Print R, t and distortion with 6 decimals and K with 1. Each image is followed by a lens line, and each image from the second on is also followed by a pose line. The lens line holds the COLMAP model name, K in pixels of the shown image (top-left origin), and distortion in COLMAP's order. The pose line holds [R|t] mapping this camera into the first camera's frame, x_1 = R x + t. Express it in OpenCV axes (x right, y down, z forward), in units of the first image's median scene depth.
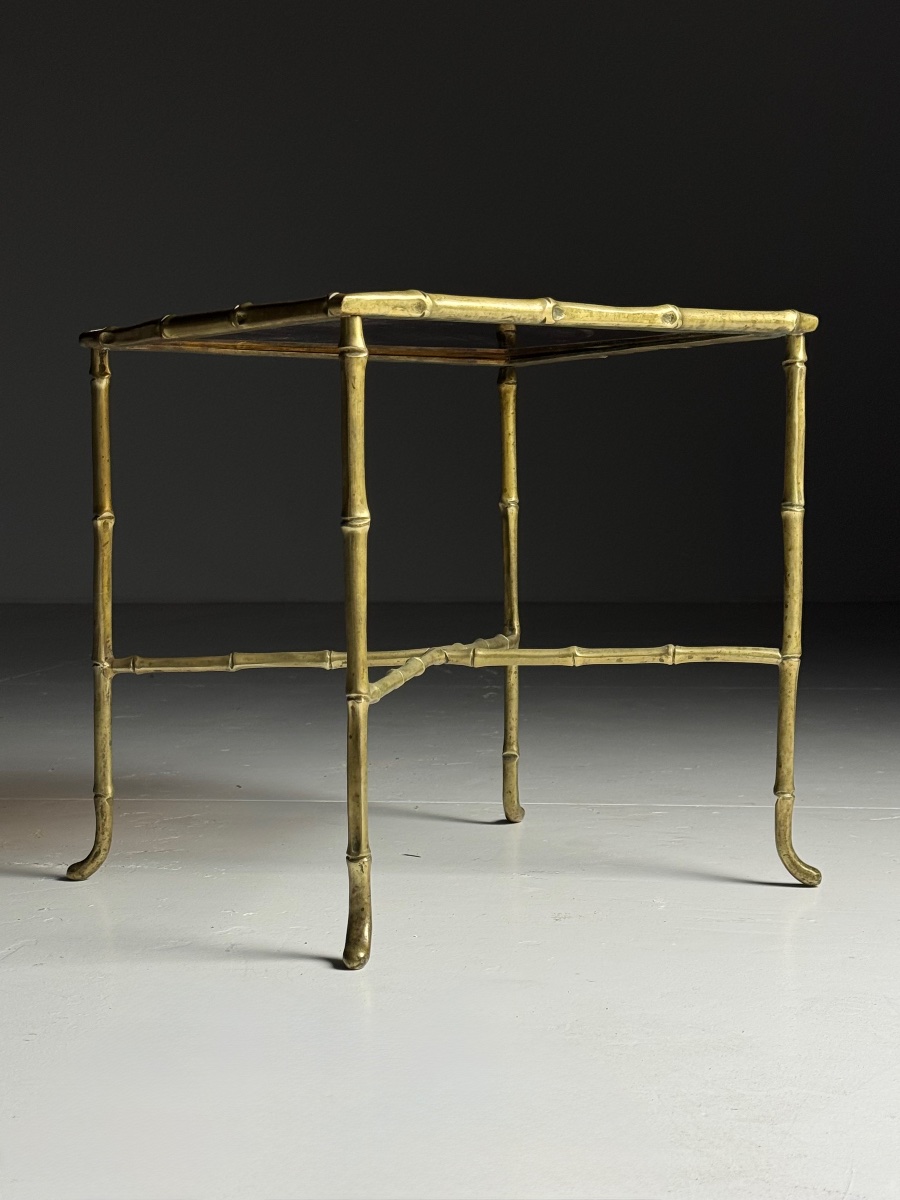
lens RADIAL K [[2070.8, 0, 447.3], [0, 2070.8, 601.9], [0, 0, 1]] dist [0.149487, 0.000000]
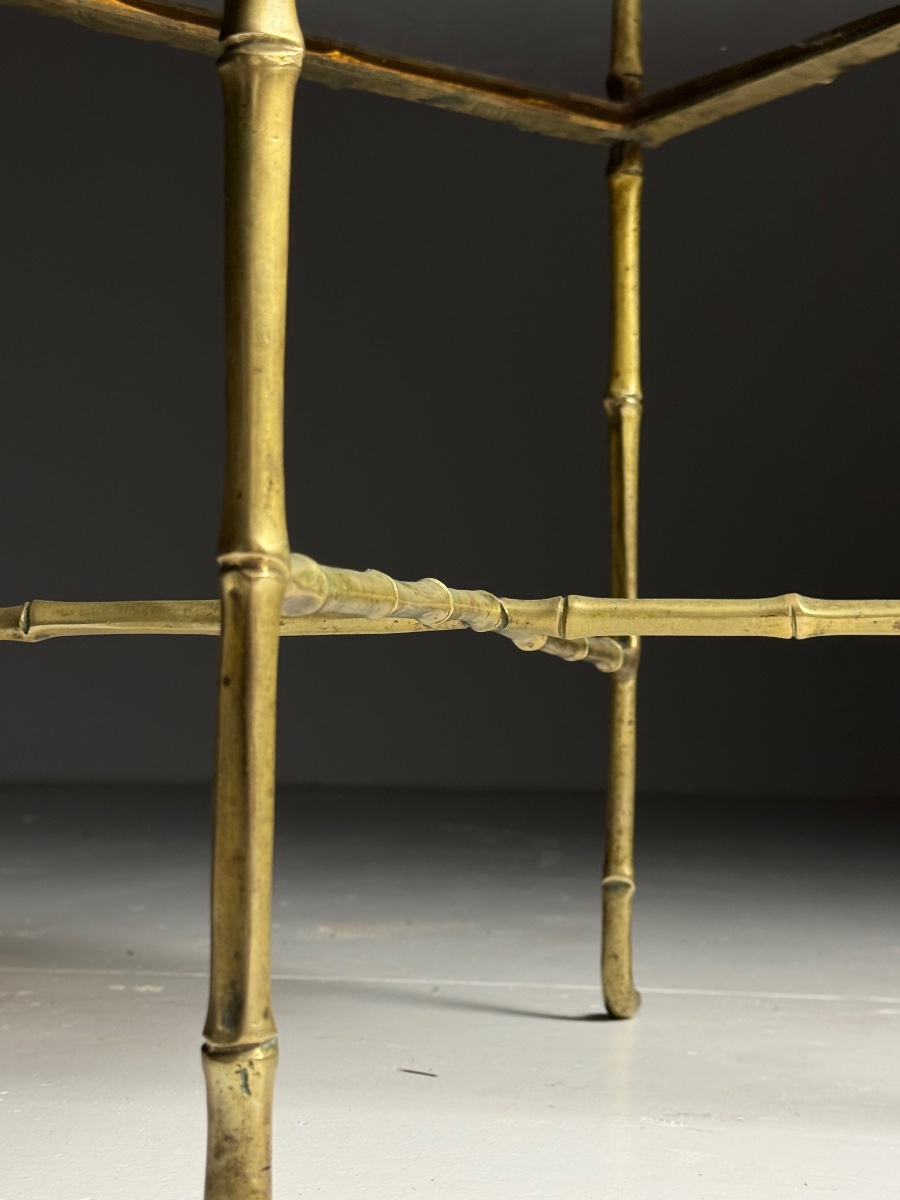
lens RADIAL K [[2070.8, 0, 435.9], [0, 2070.8, 627.1], [0, 0, 1]] dist [0.149487, 0.000000]
pose [[0.999418, 0.022579, -0.025581, -0.003491], [-0.025109, 0.994329, -0.103345, 0.076186], [0.023102, 0.103927, 0.994317, 0.560533]]
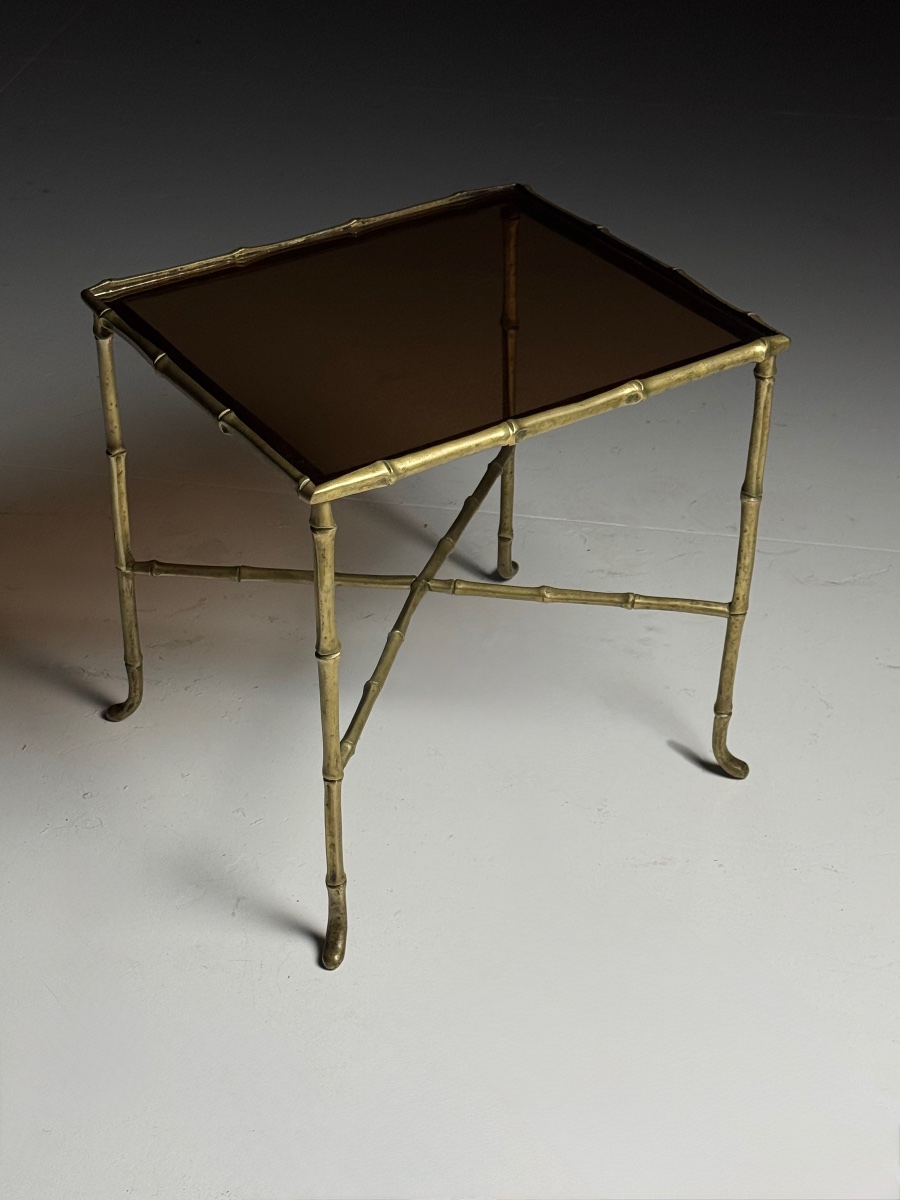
lens RADIAL K [[2132.4, 0, 449.3], [0, 2132.4, 608.6], [0, 0, 1]] dist [0.203780, 0.000000]
pose [[0.998265, 0.040587, -0.042652, 0.059582], [-0.012681, 0.855639, 0.517419, -0.559658], [0.057495, -0.515980, 0.854669, 0.015663]]
